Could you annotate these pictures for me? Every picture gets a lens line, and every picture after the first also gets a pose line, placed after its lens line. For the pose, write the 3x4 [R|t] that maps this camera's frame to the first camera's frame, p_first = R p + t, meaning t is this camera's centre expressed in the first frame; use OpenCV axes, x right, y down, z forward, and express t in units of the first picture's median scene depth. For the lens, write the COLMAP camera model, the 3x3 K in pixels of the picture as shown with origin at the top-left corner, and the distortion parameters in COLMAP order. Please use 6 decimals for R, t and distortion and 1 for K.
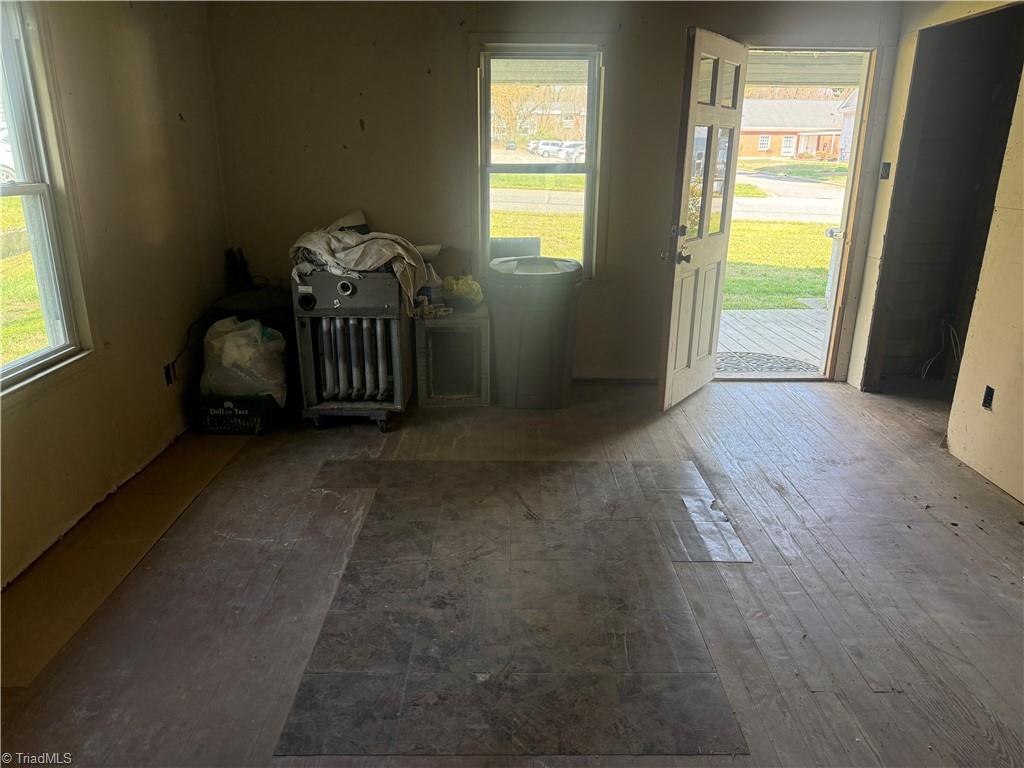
lens RADIAL K [[721.2, 0, 515.1], [0, 721.2, 384.8], [0, 0, 1]] dist [0.002203, -0.007578]
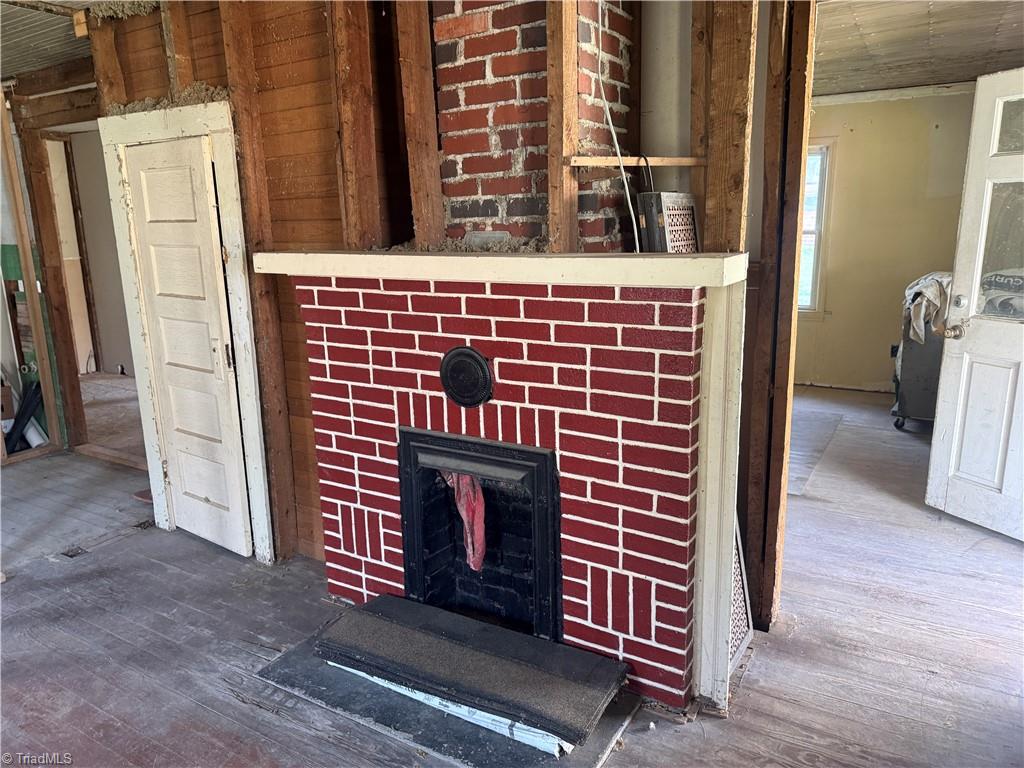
lens RADIAL K [[721.2, 0, 515.1], [0, 721.2, 384.8], [0, 0, 1]] dist [0.002203, -0.007578]
pose [[-0.525023, 0.191628, -0.829235, 1.808538], [-0.243023, 0.900003, 0.361850, -0.446717], [0.815654, 0.391502, -0.425952, 1.423875]]
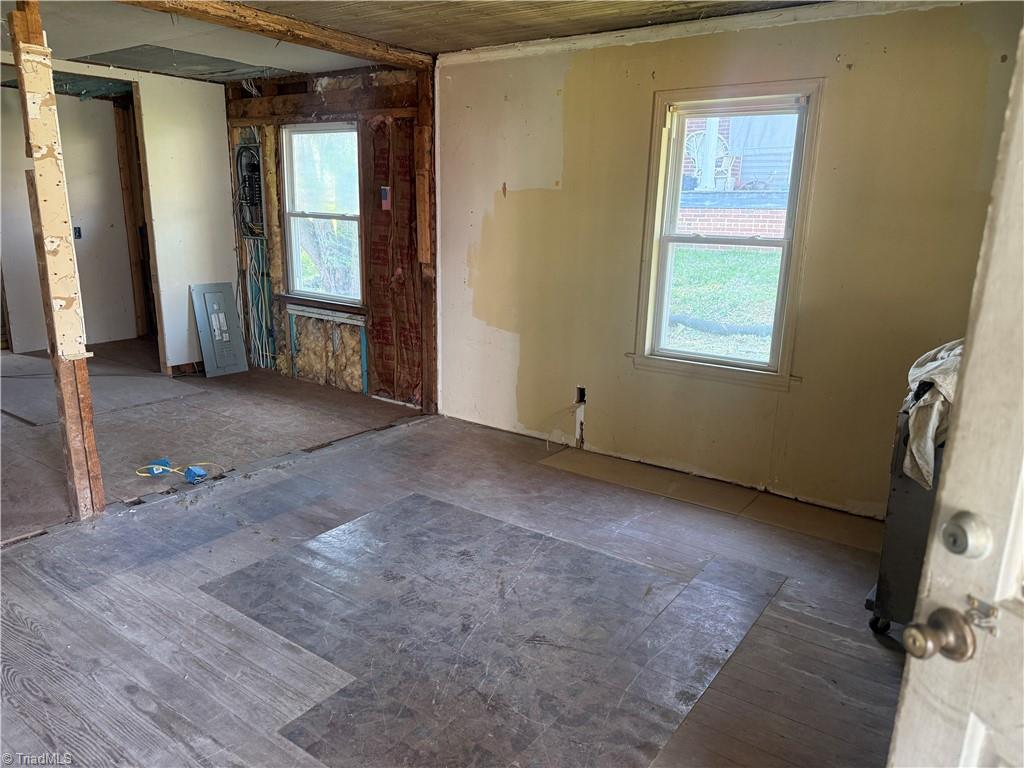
lens RADIAL K [[721.2, 0, 515.1], [0, 721.2, 384.8], [0, 0, 1]] dist [0.002203, -0.007578]
pose [[-0.602650, 0.169771, -0.779737, 0.732129], [-0.266552, 0.878162, 0.397216, -0.455765], [0.752172, 0.447223, -0.483972, 1.435979]]
